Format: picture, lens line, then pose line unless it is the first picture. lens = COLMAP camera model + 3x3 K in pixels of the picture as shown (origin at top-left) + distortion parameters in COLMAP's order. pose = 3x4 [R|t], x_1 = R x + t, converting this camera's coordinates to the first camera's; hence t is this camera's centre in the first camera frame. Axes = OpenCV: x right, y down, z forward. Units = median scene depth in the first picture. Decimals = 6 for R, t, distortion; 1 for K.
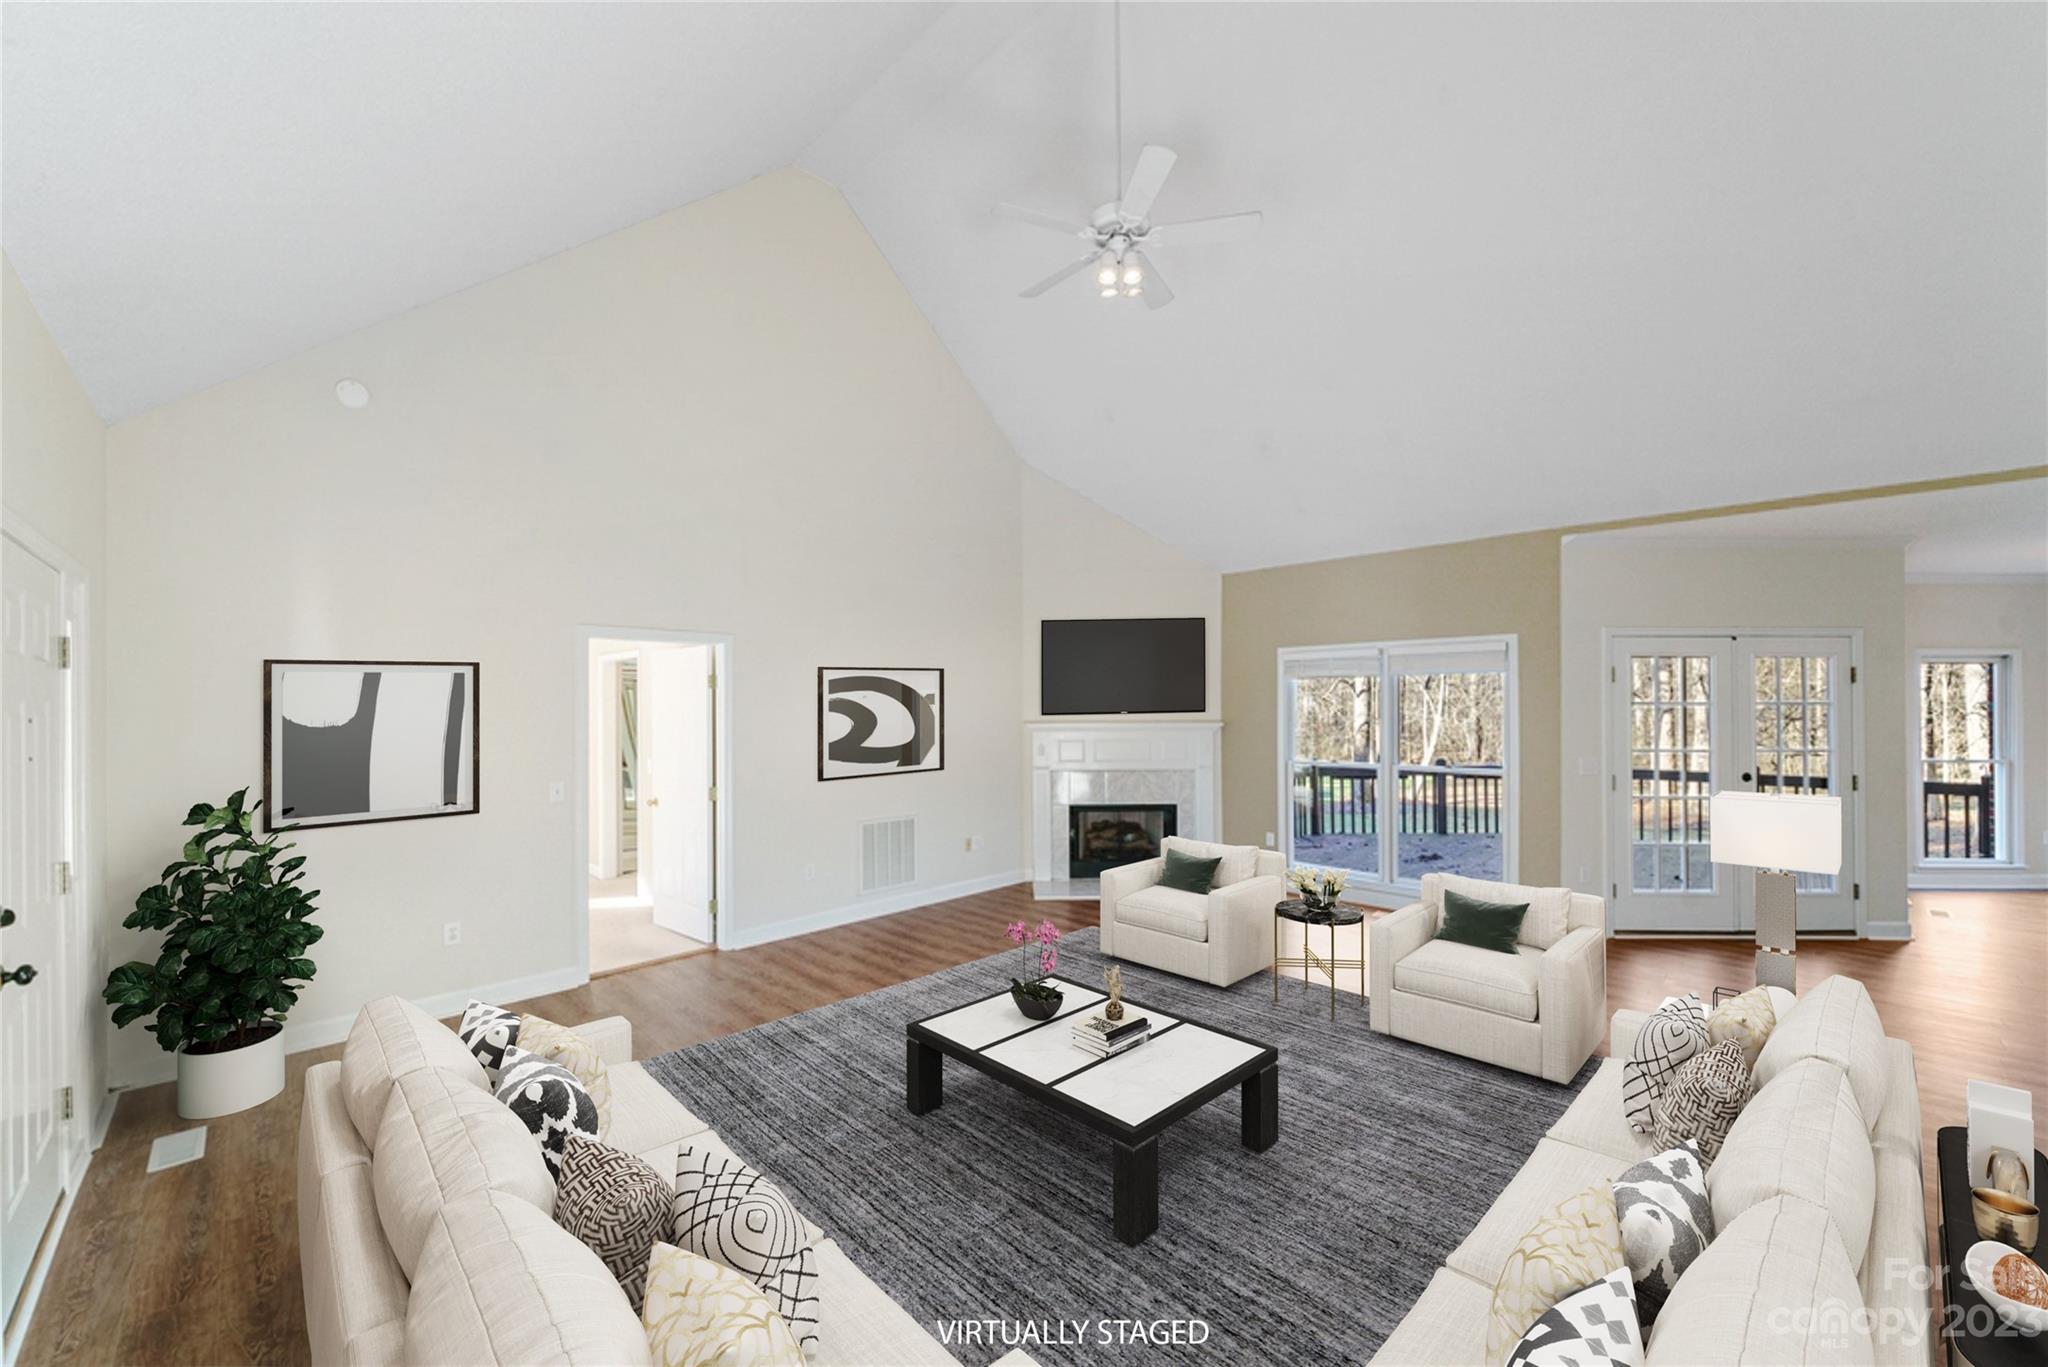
lens RADIAL K [[726.0, 0, 996.2], [0, 726.0, 678.5], [0, 0, 1]] dist [-0.000661, -0.000013]
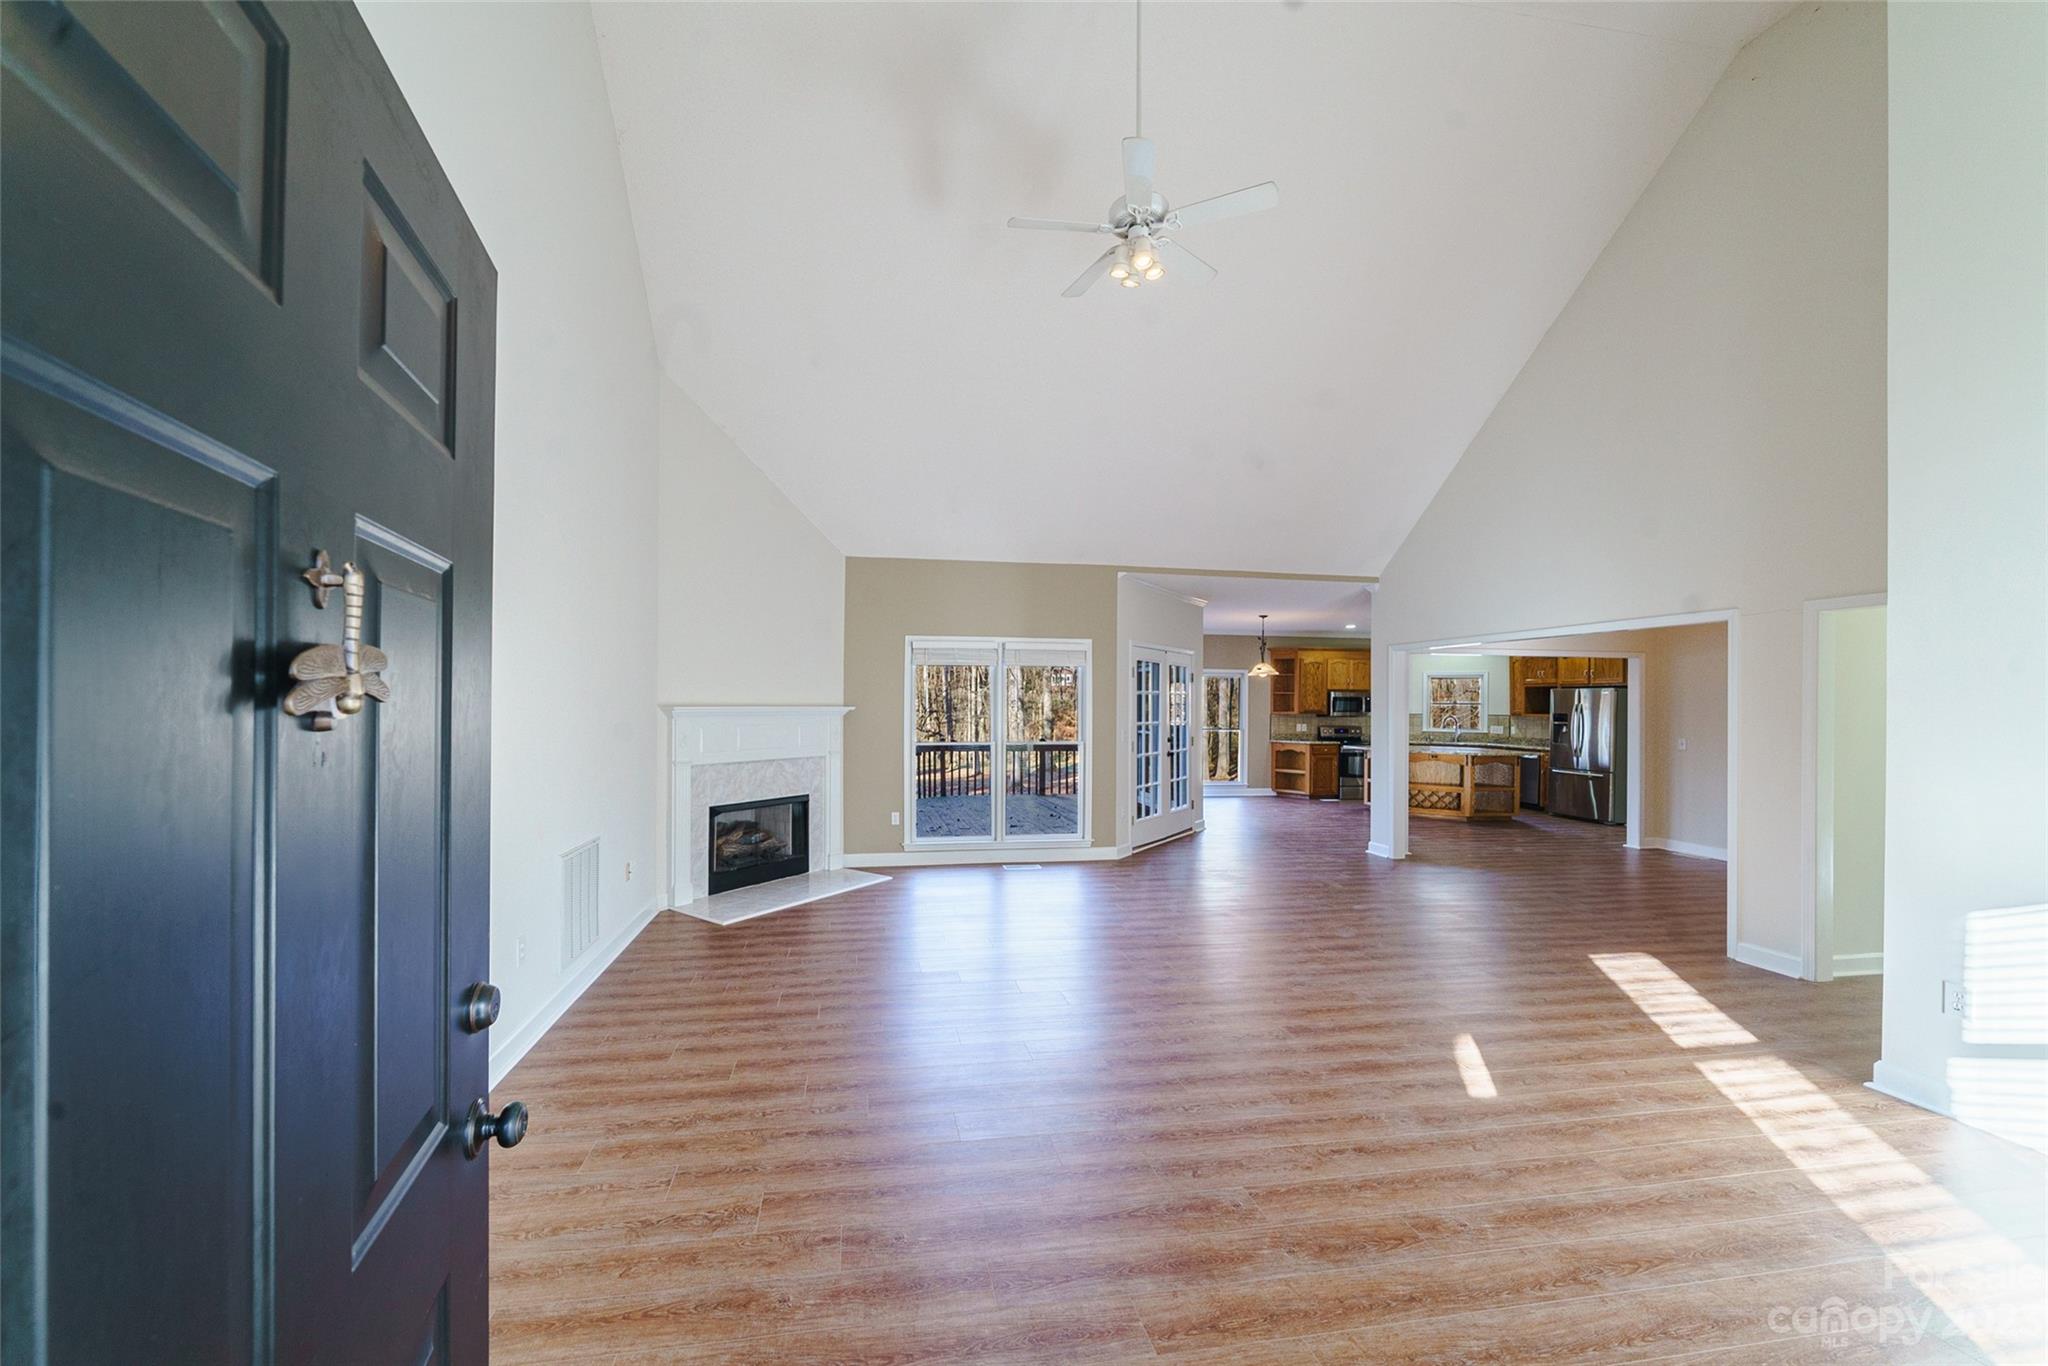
lens RADIAL K [[757.8, 0, 978.5], [0, 757.8, 710.2], [0, 0, 1]] dist [-0.000895, 0.000004]
pose [[0.578176, -0.001227, 0.815911, -0.485130], [-0.045025, 0.998427, 0.033407, 0.028157], [-0.814669, -0.056052, 0.577211, 0.318296]]
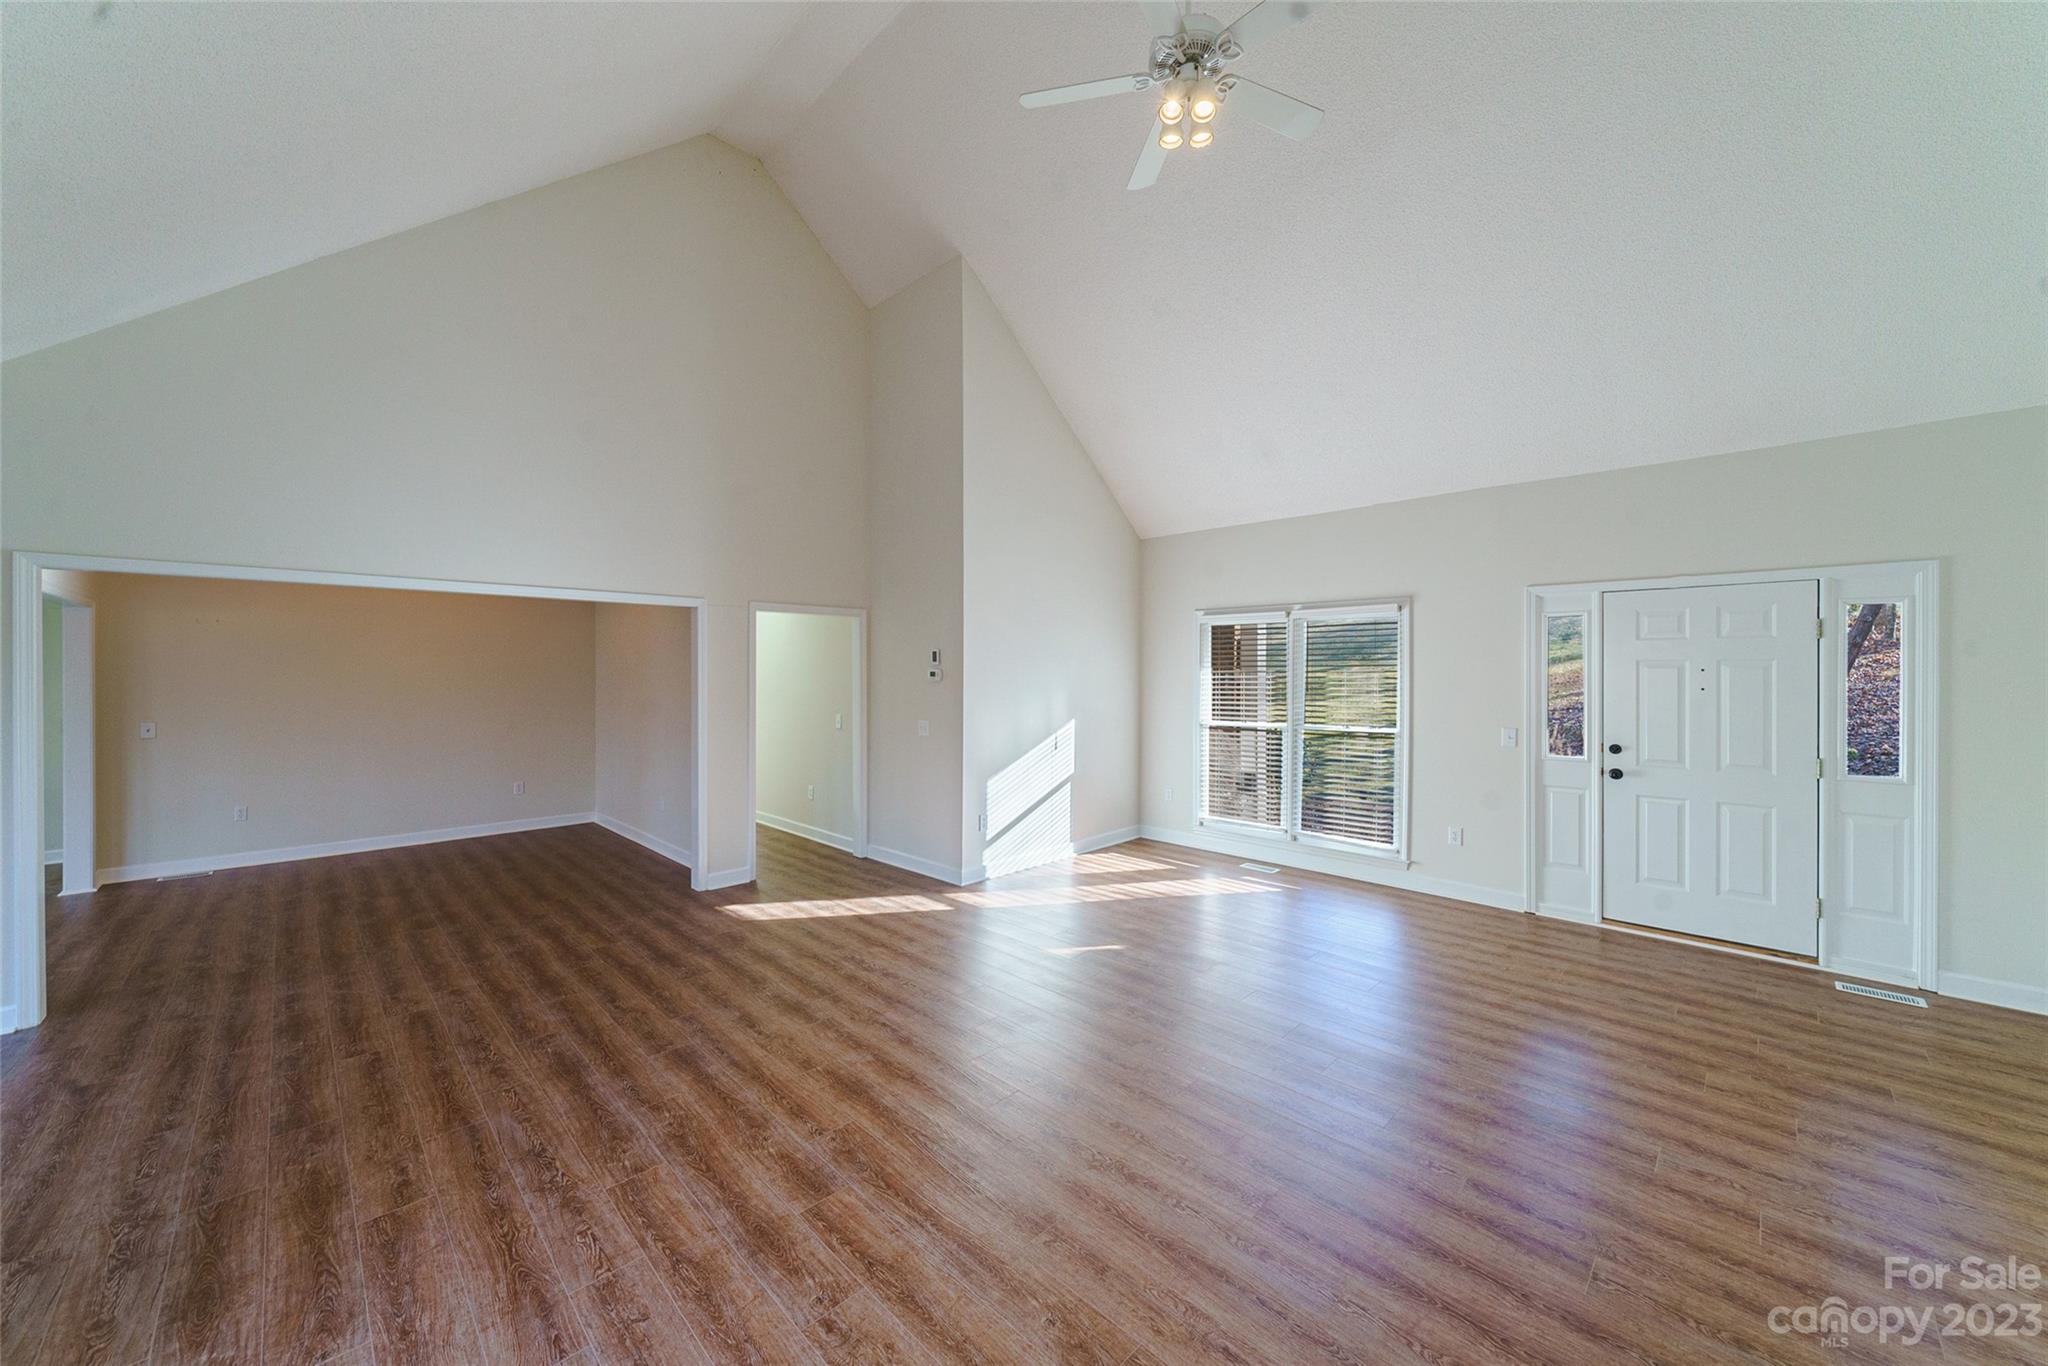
lens RADIAL K [[748.0, 0, 1018.0], [0, 748.0, 673.7], [0, 0, 1]] dist [-0.002530, -0.000206]
pose [[-0.999947, 0.000459, -0.010305, 0.220328], [0.000914, 0.999023, -0.044180, 0.047706], [0.010275, -0.044187, -0.998970, 1.058613]]
